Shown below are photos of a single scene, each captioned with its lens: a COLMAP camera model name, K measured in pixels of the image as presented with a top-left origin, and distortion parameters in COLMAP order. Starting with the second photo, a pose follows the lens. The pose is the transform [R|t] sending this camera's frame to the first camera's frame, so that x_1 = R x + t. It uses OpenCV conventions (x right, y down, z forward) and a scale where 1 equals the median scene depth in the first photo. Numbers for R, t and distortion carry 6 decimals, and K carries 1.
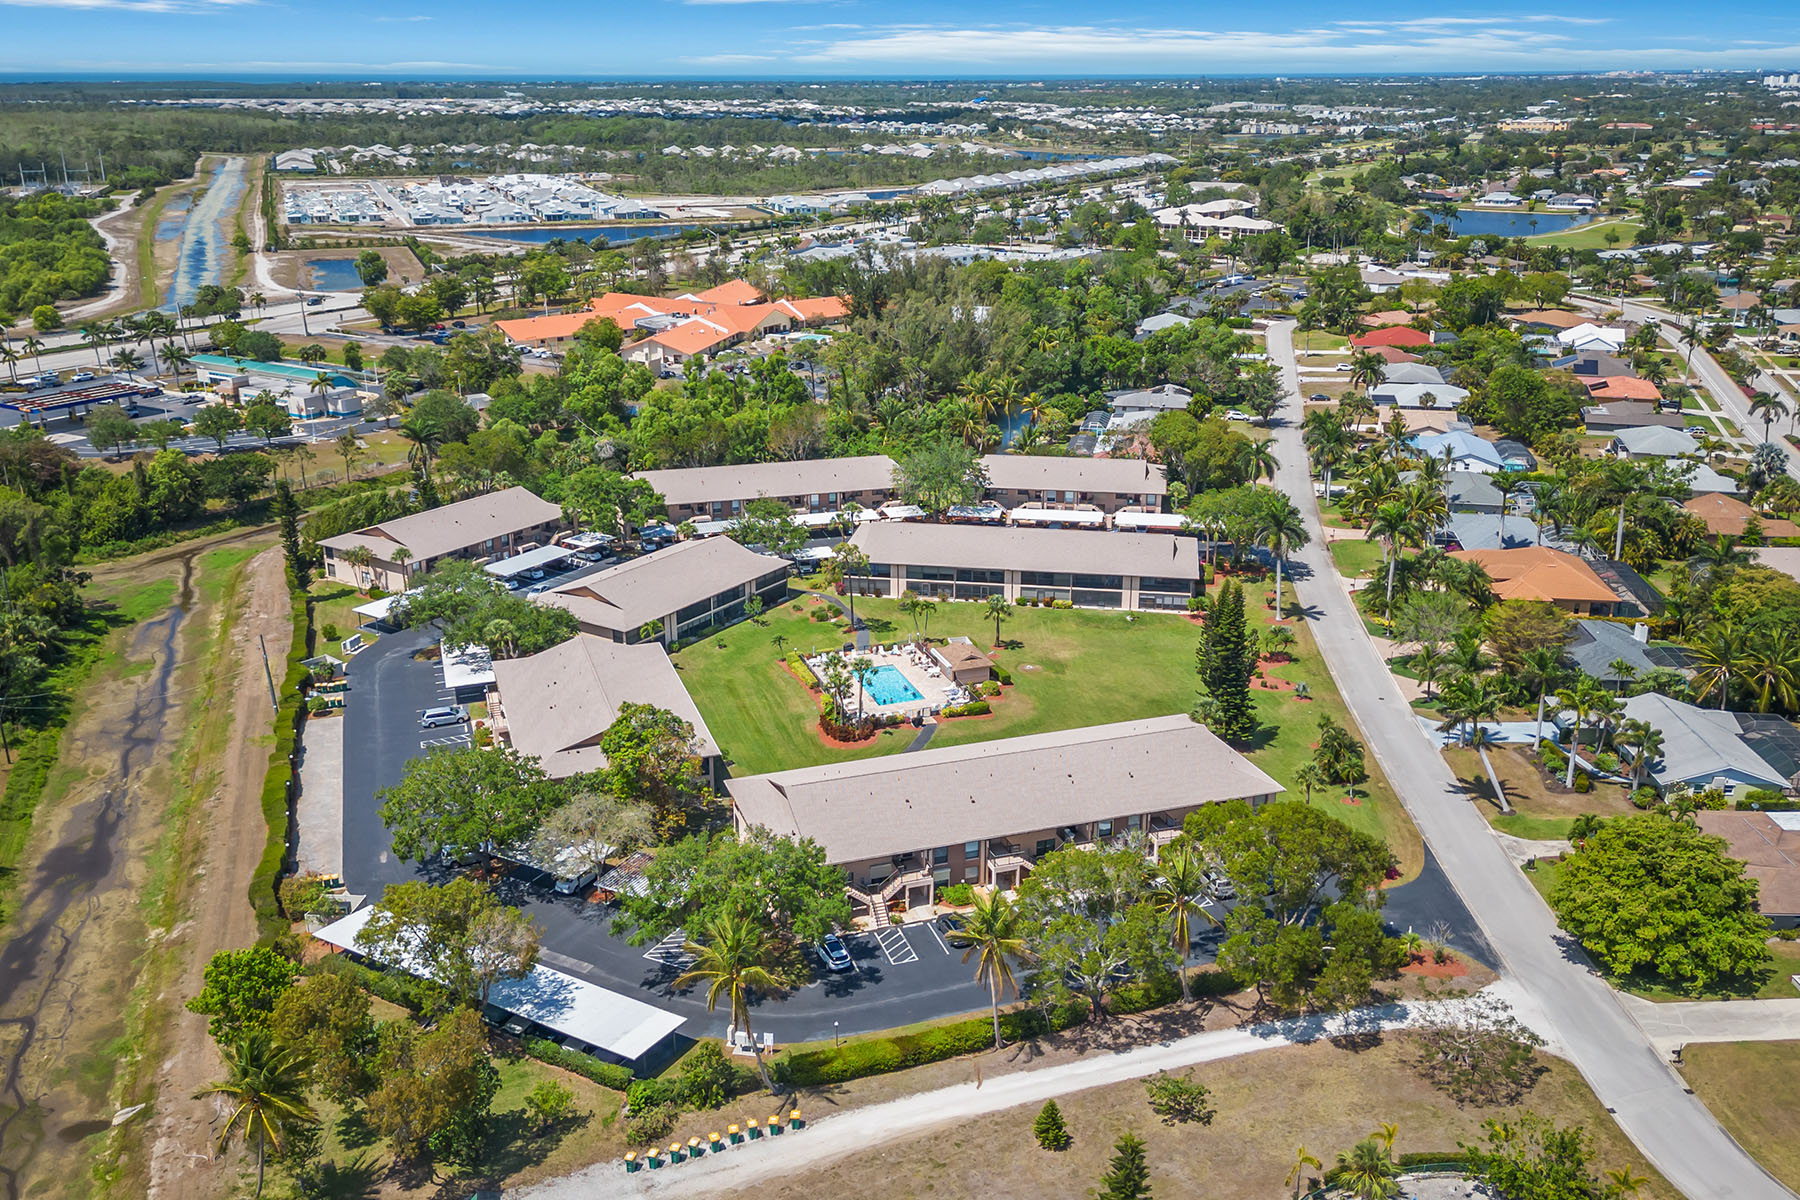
lens RADIAL K [[1538.0, 0, 902.8], [0, 1538.0, 575.6], [0, 0, 1]] dist [0.103276, -0.148282]
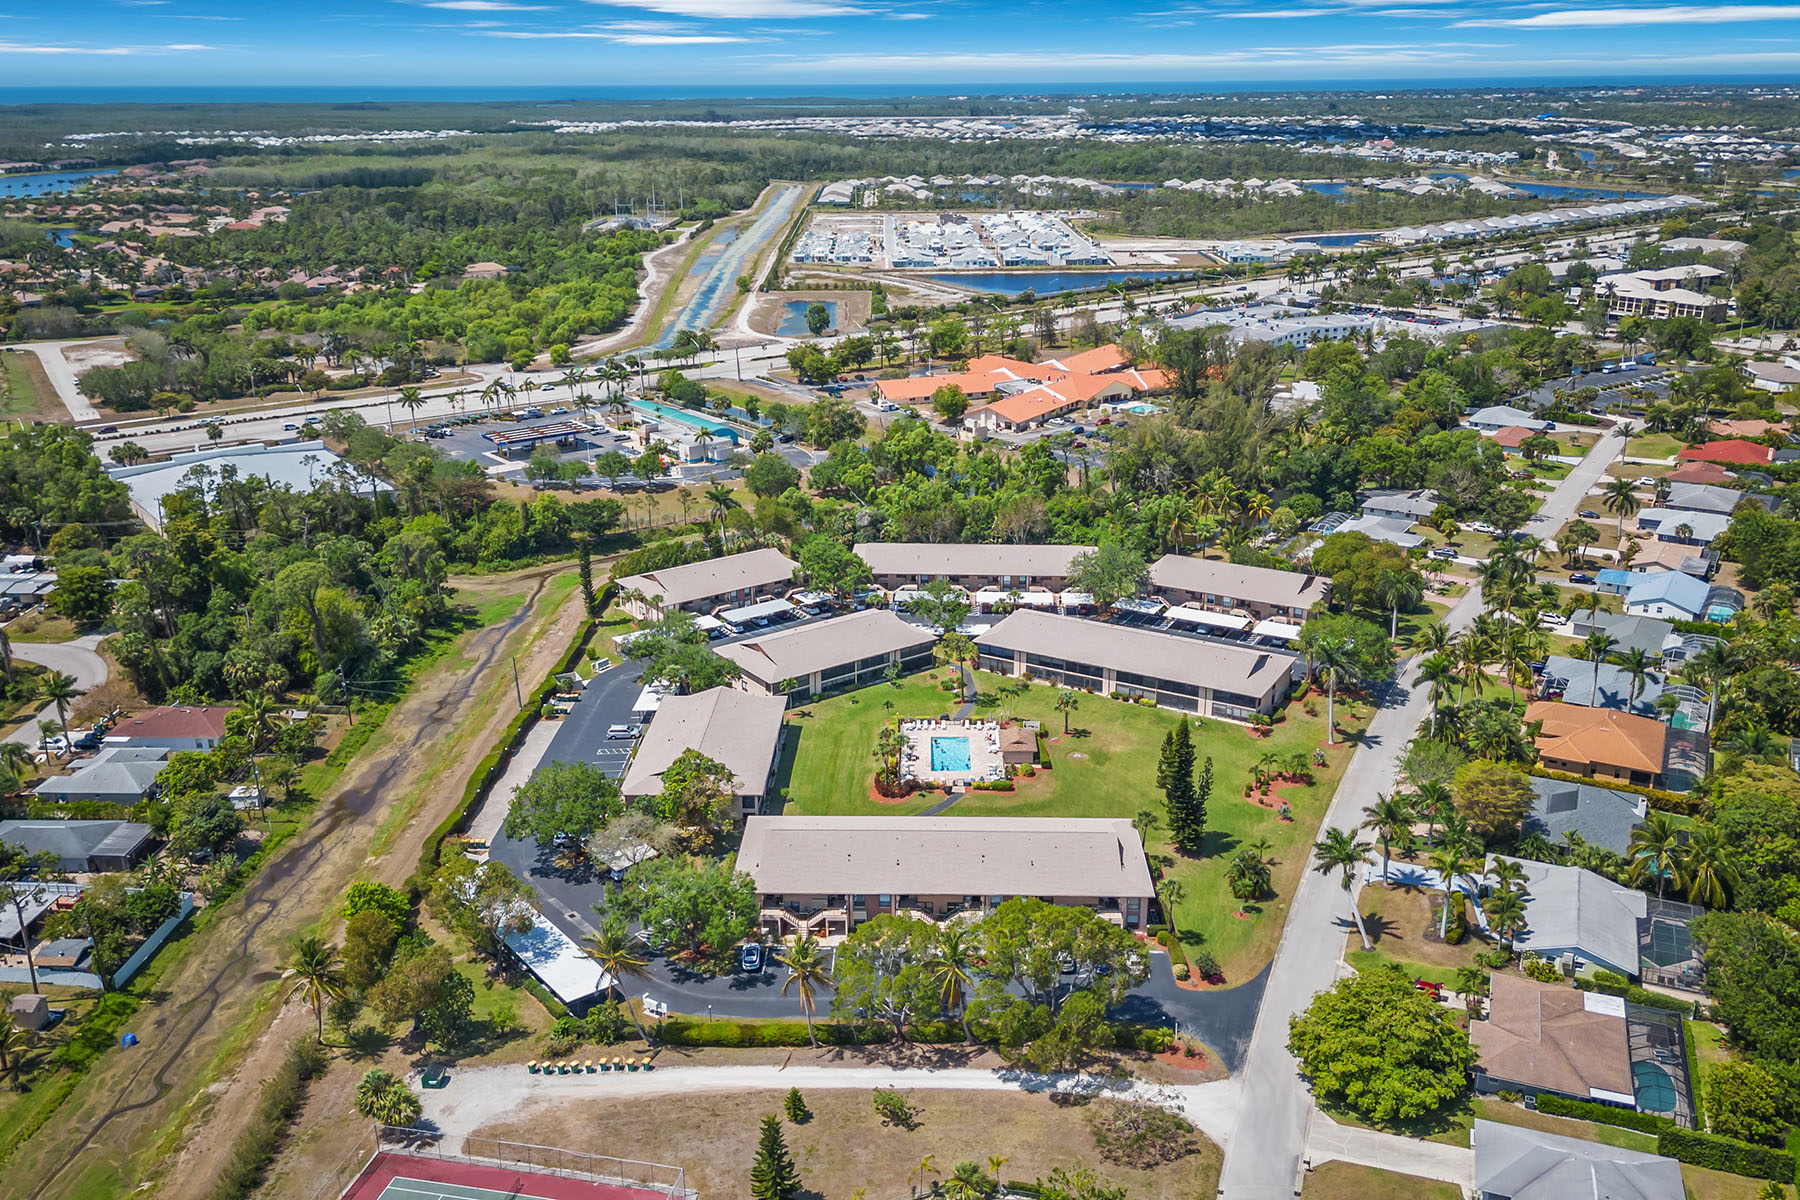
lens RADIAL K [[1473.7, 0, 900.0], [0, 1473.7, 600.0], [0, 0, 1]] dist [0.097610, -0.140292]
pose [[0.938297, 0.110828, -0.327590, 0.294373], [-0.103972, 0.993838, 0.038427, -0.085136], [0.329830, -0.001995, 0.944038, -0.127820]]
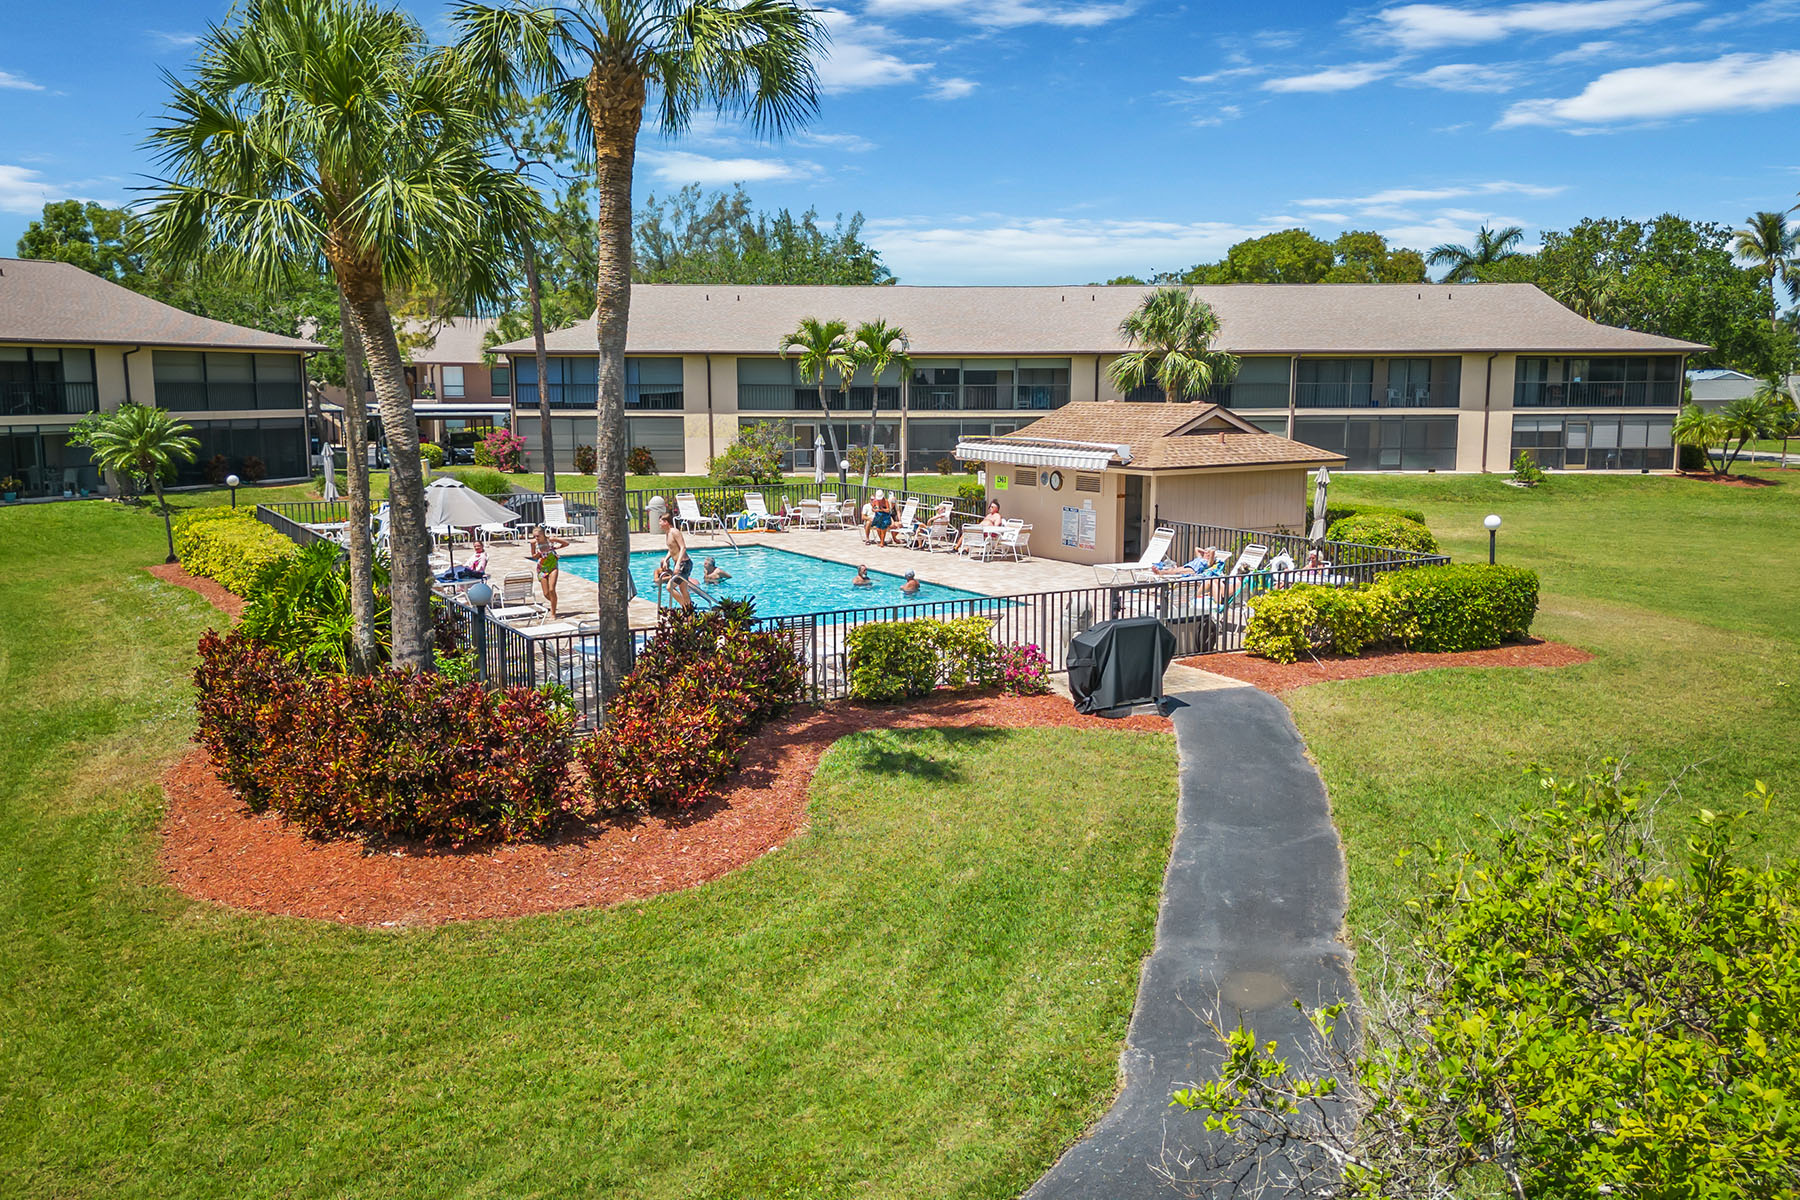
lens RADIAL K [[1507.1, 0, 916.9], [0, 1507.1, 602.1], [0, 0, 1]] dist [0.098885, -0.235102]
pose [[0.980075, -0.029498, 0.196425, -0.022954], [0.061519, 0.985364, -0.158976, 0.090007], [-0.188861, 0.167892, 0.967545, 0.751151]]
